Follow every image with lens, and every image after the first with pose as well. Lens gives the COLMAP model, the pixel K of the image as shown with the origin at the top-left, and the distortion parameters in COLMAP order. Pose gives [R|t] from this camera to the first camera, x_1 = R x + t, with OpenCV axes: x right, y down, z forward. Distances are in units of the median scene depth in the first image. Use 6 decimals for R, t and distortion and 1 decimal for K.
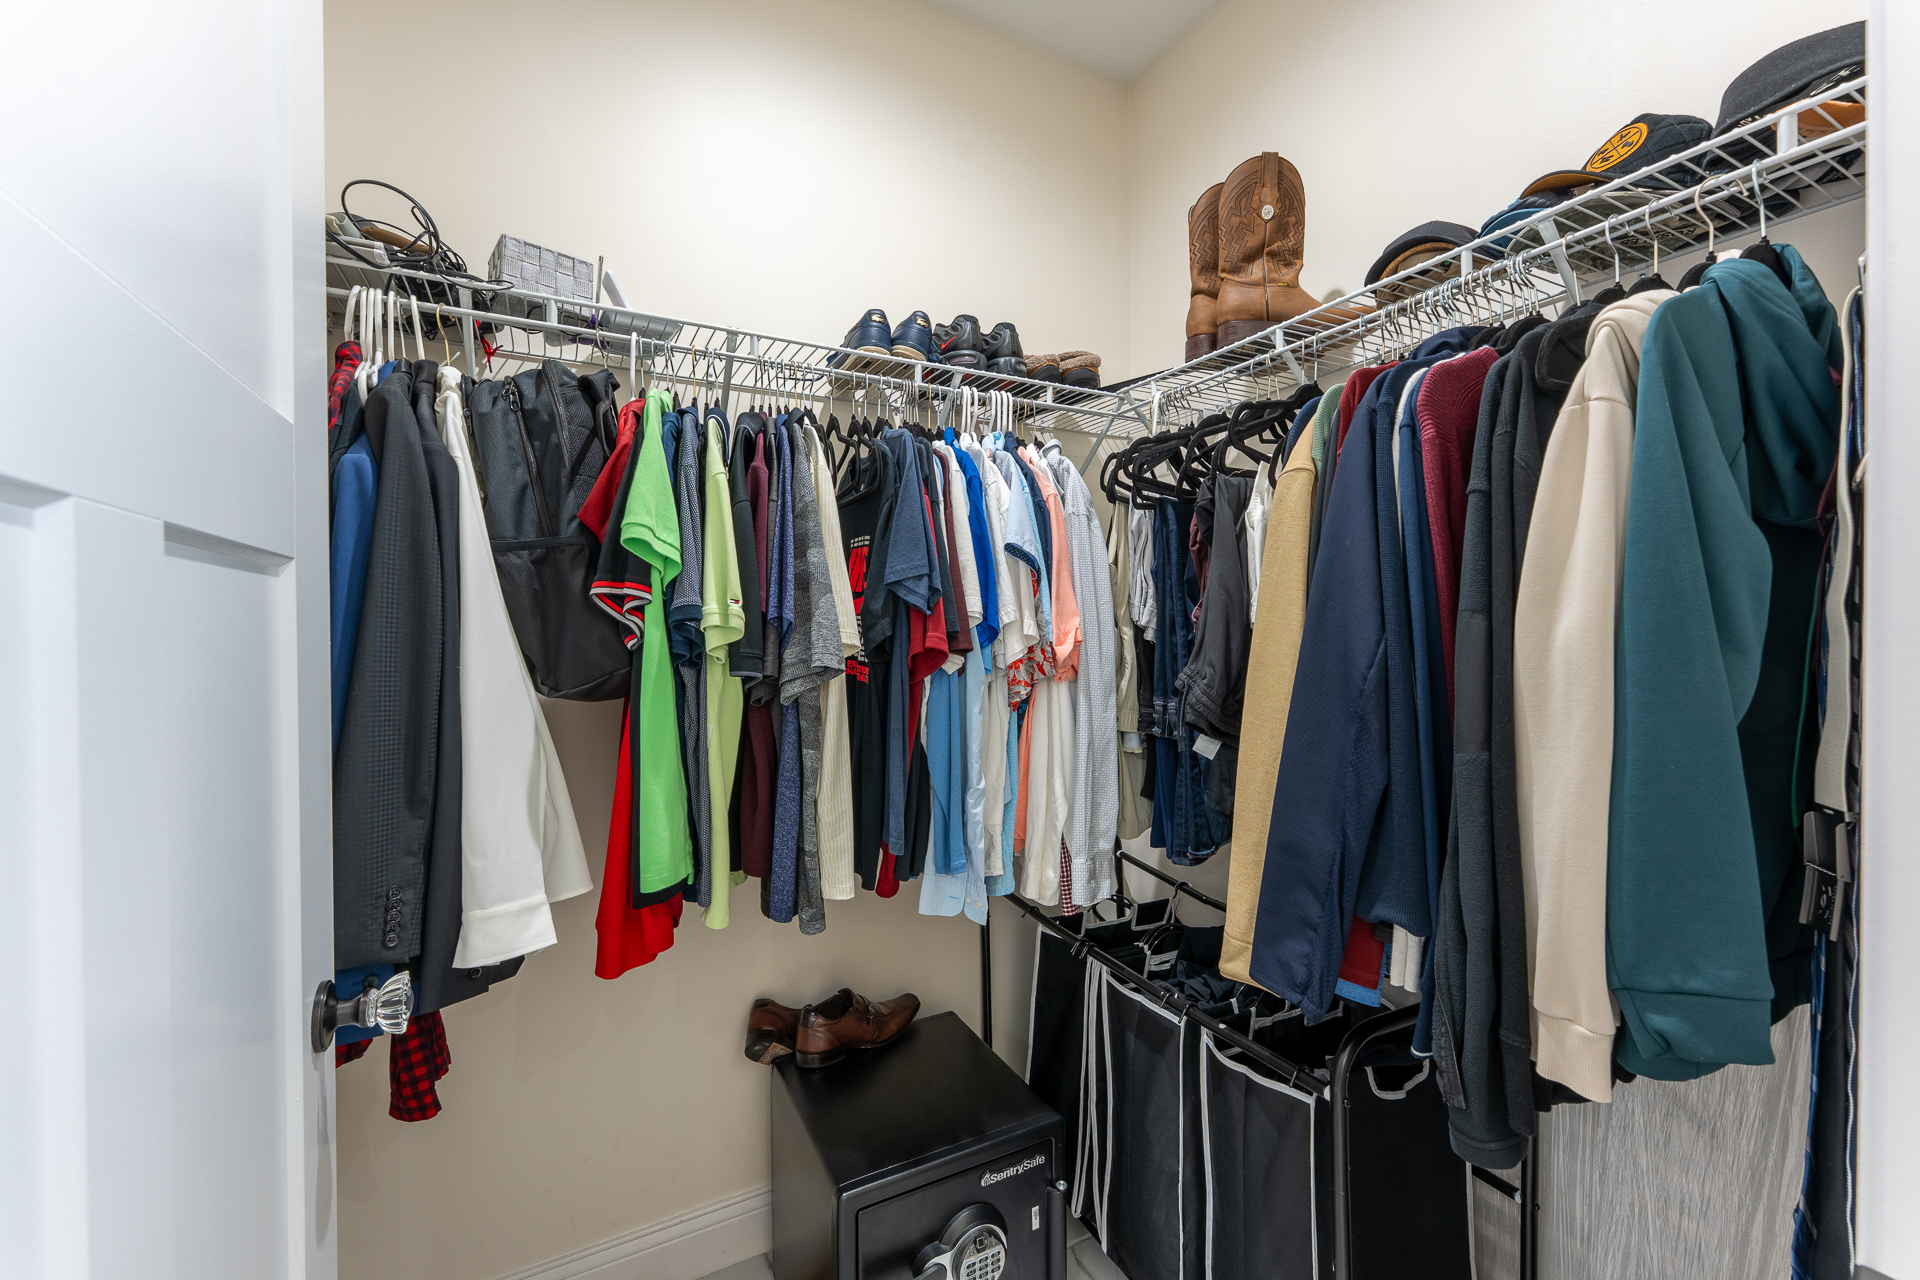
lens RADIAL K [[776.3, 0, 967.8], [0, 776.3, 641.5], [0, 0, 1]] dist [-0.000781, -0.000224]
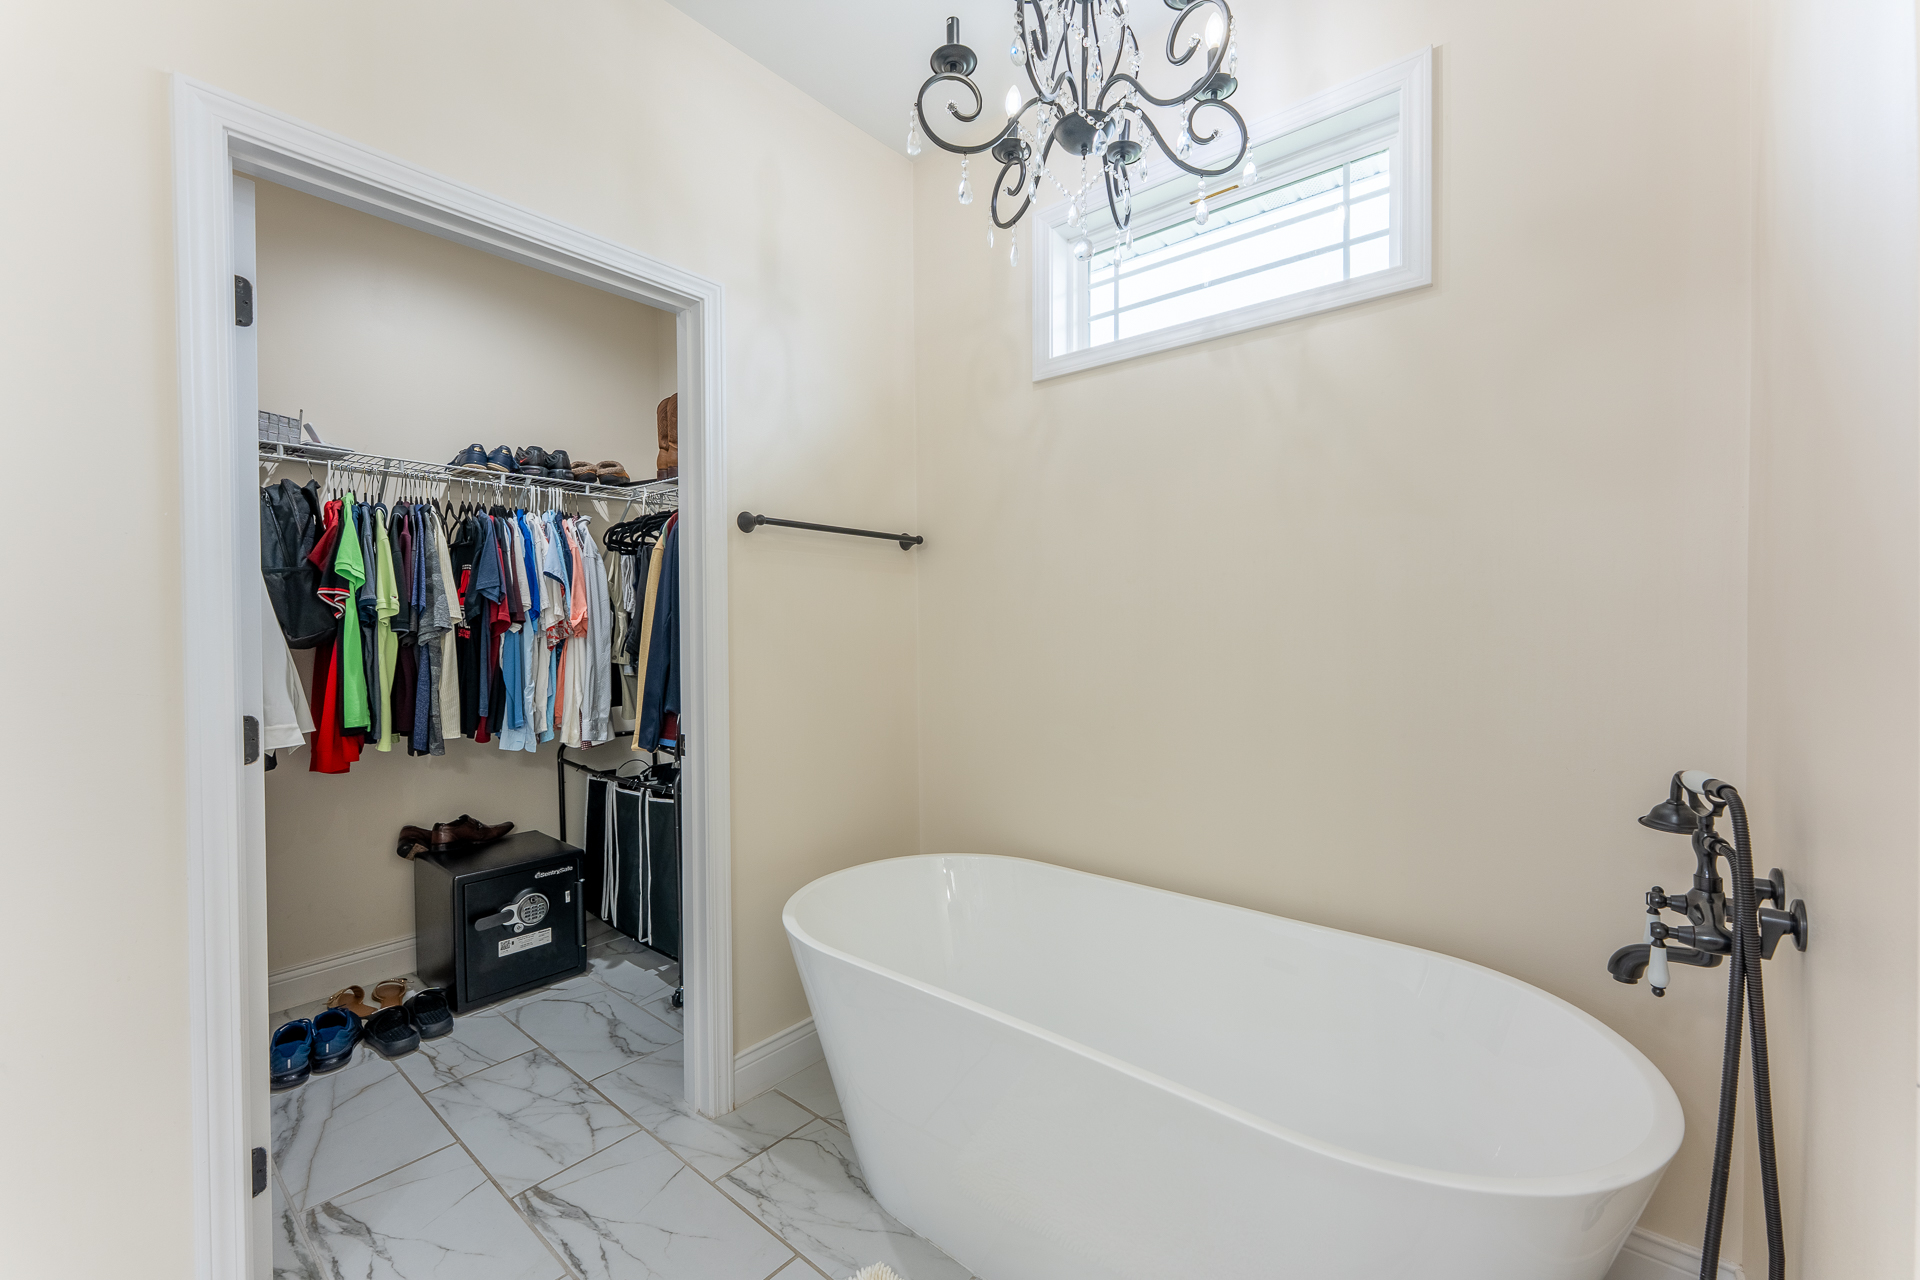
lens RADIAL K [[776.3, 0, 967.8], [0, 776.3, 641.5], [0, 0, 1]] dist [-0.000781, -0.000224]
pose [[0.929610, -0.006910, 0.368479, 0.352519], [0.005774, 0.999975, 0.004186, 0.064637], [-0.368498, -0.001763, 0.929627, -1.442037]]
